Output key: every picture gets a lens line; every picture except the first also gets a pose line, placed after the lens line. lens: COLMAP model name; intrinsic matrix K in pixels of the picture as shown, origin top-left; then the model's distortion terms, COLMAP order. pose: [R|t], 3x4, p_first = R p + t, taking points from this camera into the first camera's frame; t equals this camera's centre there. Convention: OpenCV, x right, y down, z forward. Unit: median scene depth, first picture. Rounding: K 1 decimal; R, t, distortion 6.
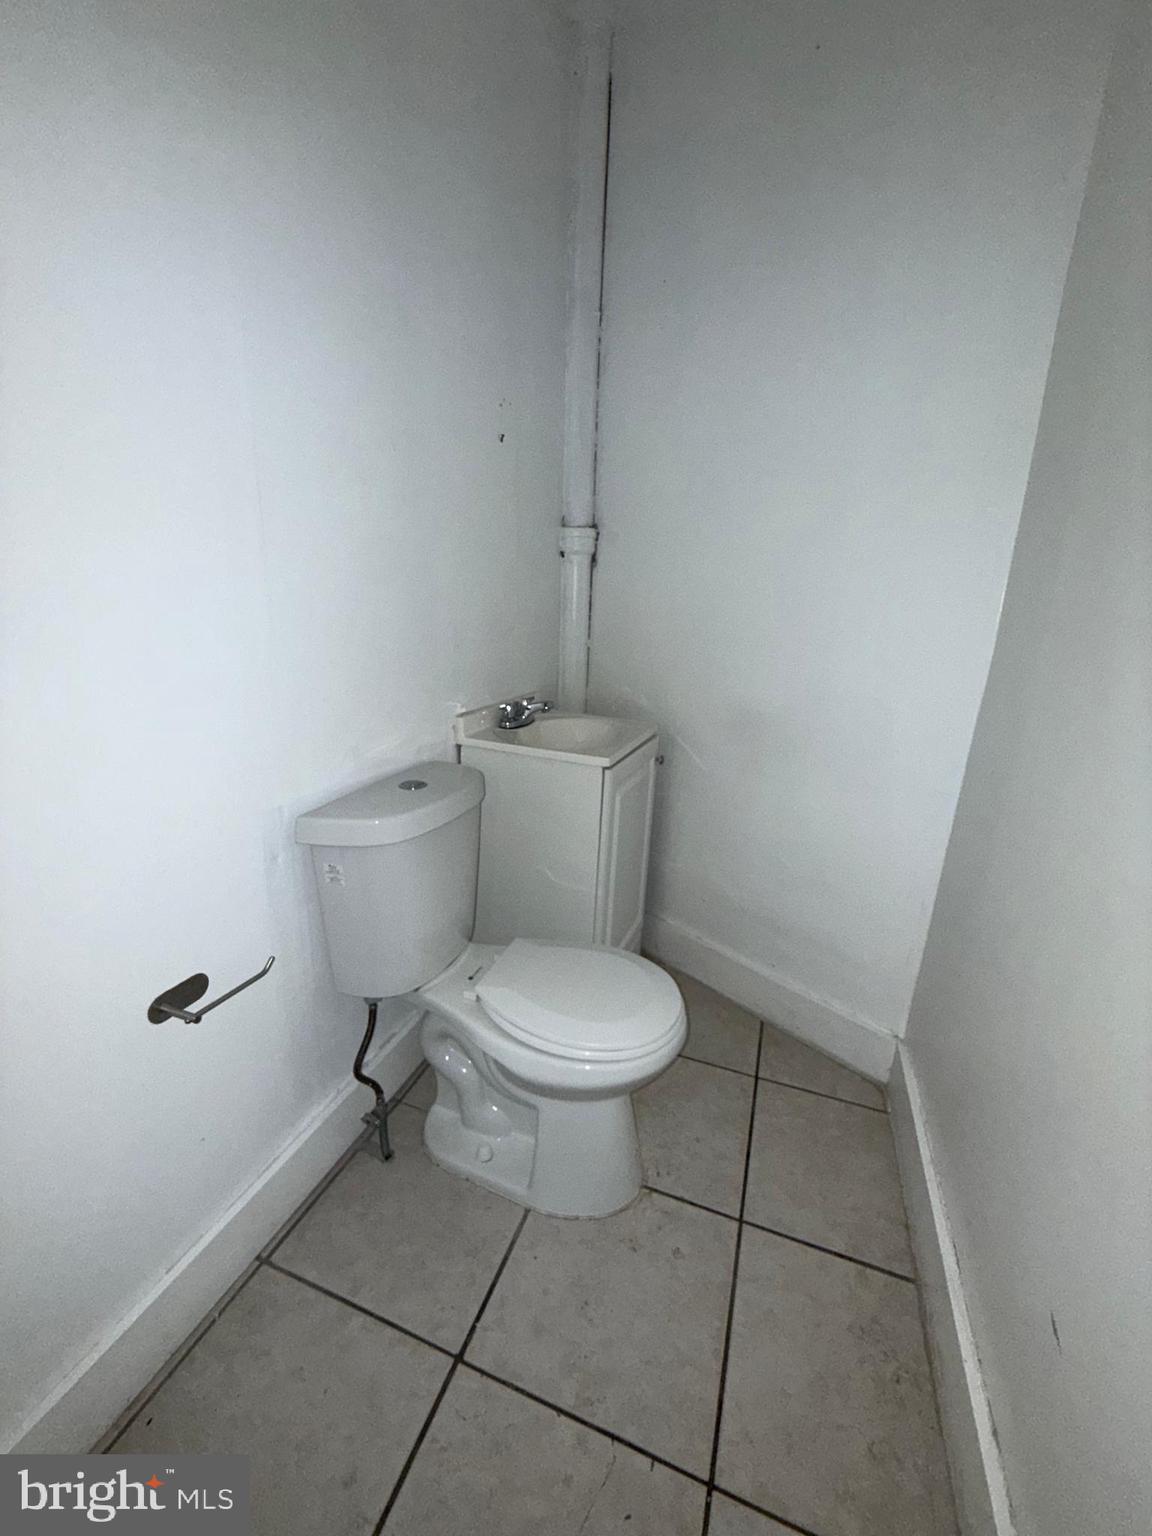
lens RADIAL K [[614.5, 0, 579.4], [0, 614.5, 767.1], [0, 0, 1]] dist [0.001151, 0.000178]
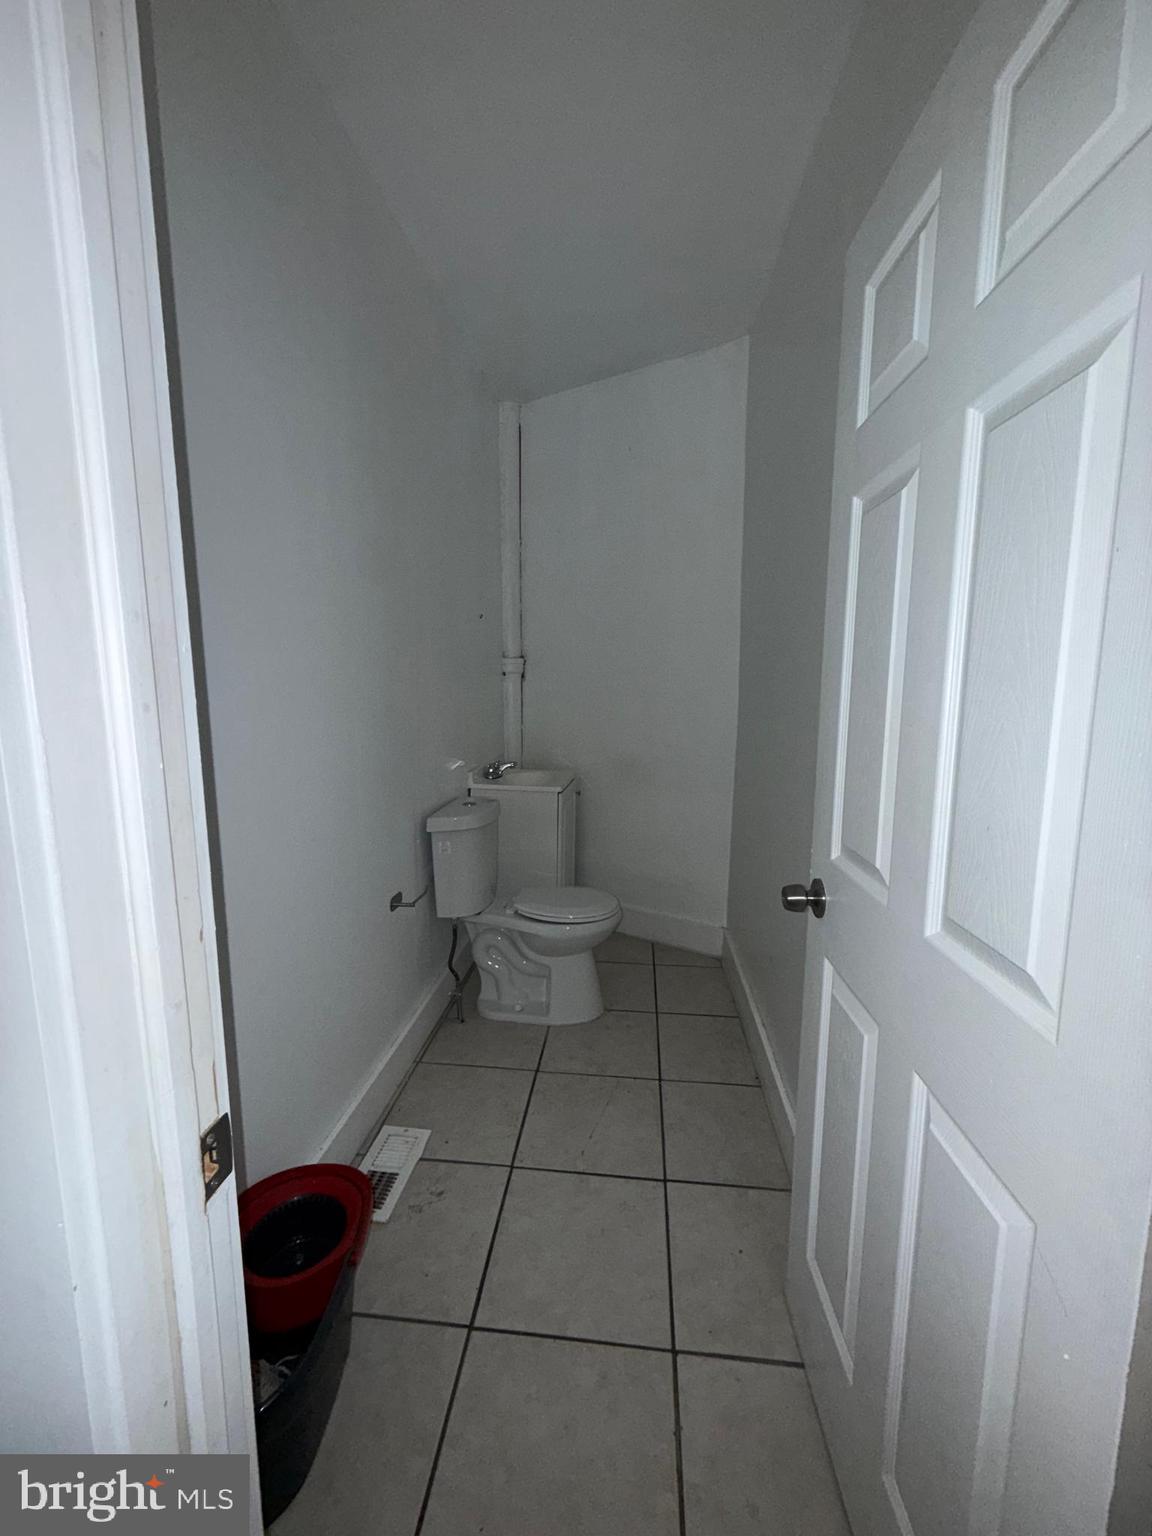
lens RADIAL K [[614.5, 0, 574.2], [0, 614.5, 769.1], [0, 0, 1]] dist [0.001151, 0.000178]
pose [[0.969399, -0.065706, 0.236534, -0.311789], [0.095790, 0.988380, -0.118022, 0.139796], [-0.226031, 0.137068, 0.964428, -0.718995]]
